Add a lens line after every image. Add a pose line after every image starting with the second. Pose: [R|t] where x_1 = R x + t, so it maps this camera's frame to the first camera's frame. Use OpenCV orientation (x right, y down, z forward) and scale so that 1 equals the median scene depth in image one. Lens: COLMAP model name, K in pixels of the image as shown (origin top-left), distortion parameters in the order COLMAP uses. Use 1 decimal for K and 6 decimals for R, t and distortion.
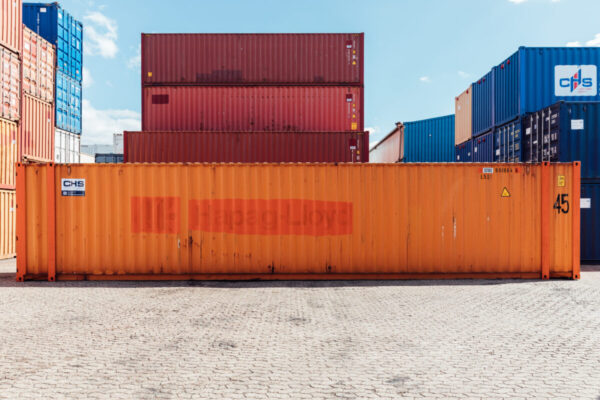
lens RADIAL K [[461.9, 0, 300.1], [0, 461.9, 216.3], [0, 0, 1]] dist [0.006270, 0.001153]
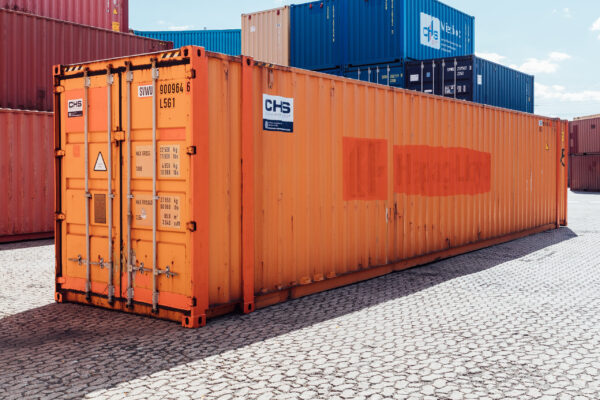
lens RADIAL K [[661.9, 0, 300.0], [0, 661.9, 175.1], [0, 0, 1]] dist [-0.010379, -0.013978]
pose [[0.589012, -0.010993, 0.808050, -0.649475], [-0.000305, 0.999904, 0.013826, -0.004609], [-0.808124, -0.008390, 0.588952, 0.354374]]
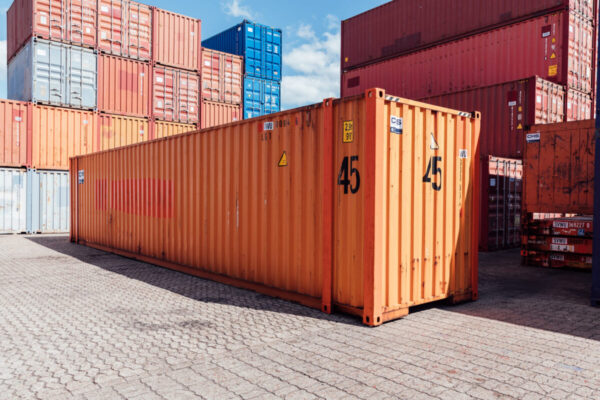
lens RADIAL K [[464.6, 0, 300.0], [0, 464.6, 200.0], [0, 0, 1]] dist [0.010836, 0.004421]
pose [[0.662045, 0.009203, -0.749407, 0.550889], [-0.010386, 0.999941, 0.003104, 0.000414], [0.749392, 0.005729, 0.662102, 0.359714]]
